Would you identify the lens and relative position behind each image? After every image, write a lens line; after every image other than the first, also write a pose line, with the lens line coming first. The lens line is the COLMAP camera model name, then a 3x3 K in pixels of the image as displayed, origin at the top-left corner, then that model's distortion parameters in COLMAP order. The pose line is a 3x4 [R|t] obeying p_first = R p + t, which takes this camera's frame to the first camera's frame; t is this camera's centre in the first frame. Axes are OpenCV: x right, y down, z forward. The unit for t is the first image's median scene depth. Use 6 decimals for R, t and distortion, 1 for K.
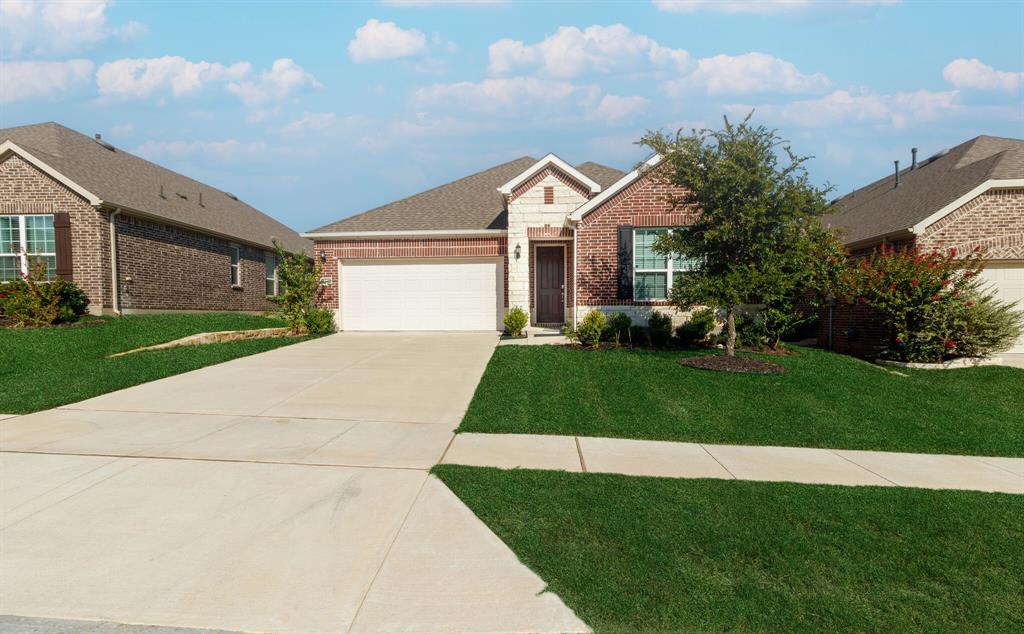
lens RADIAL K [[475.2, 0, 509.6], [0, 475.2, 338.0], [0, 0, 1]] dist [0.027773, -0.000073]
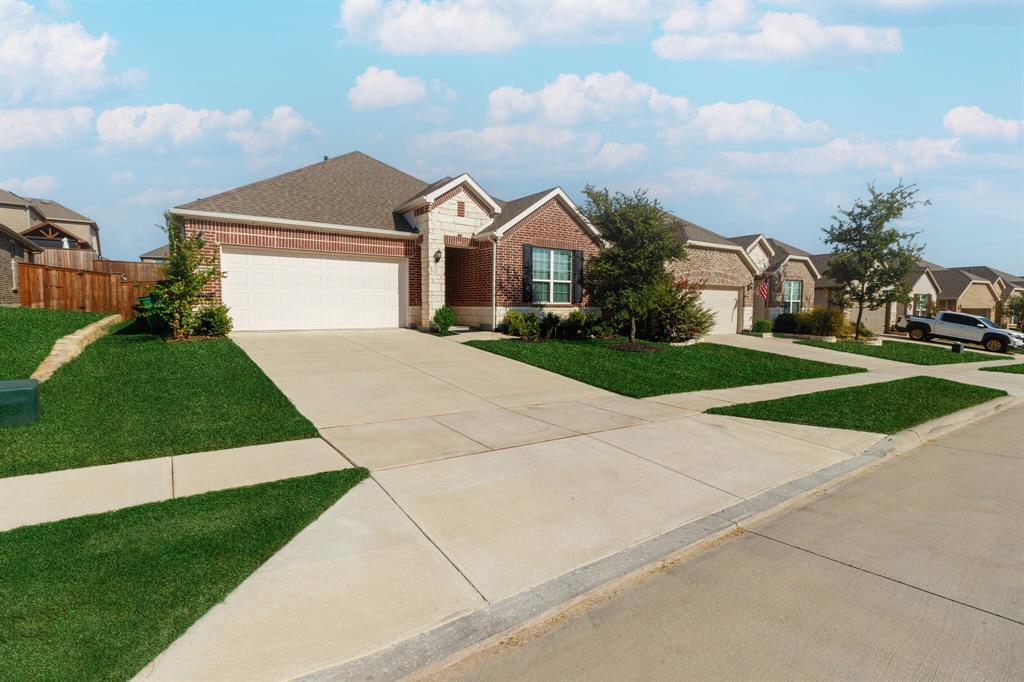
lens RADIAL K [[465.1, 0, 510.1], [0, 465.1, 335.6], [0, 0, 1]] dist [0.021119, 0.001017]
pose [[0.770157, -0.027104, 0.637278, -0.581472], [0.024127, 0.999620, 0.013358, -0.009231], [-0.637398, 0.005088, 0.770518, 0.070899]]
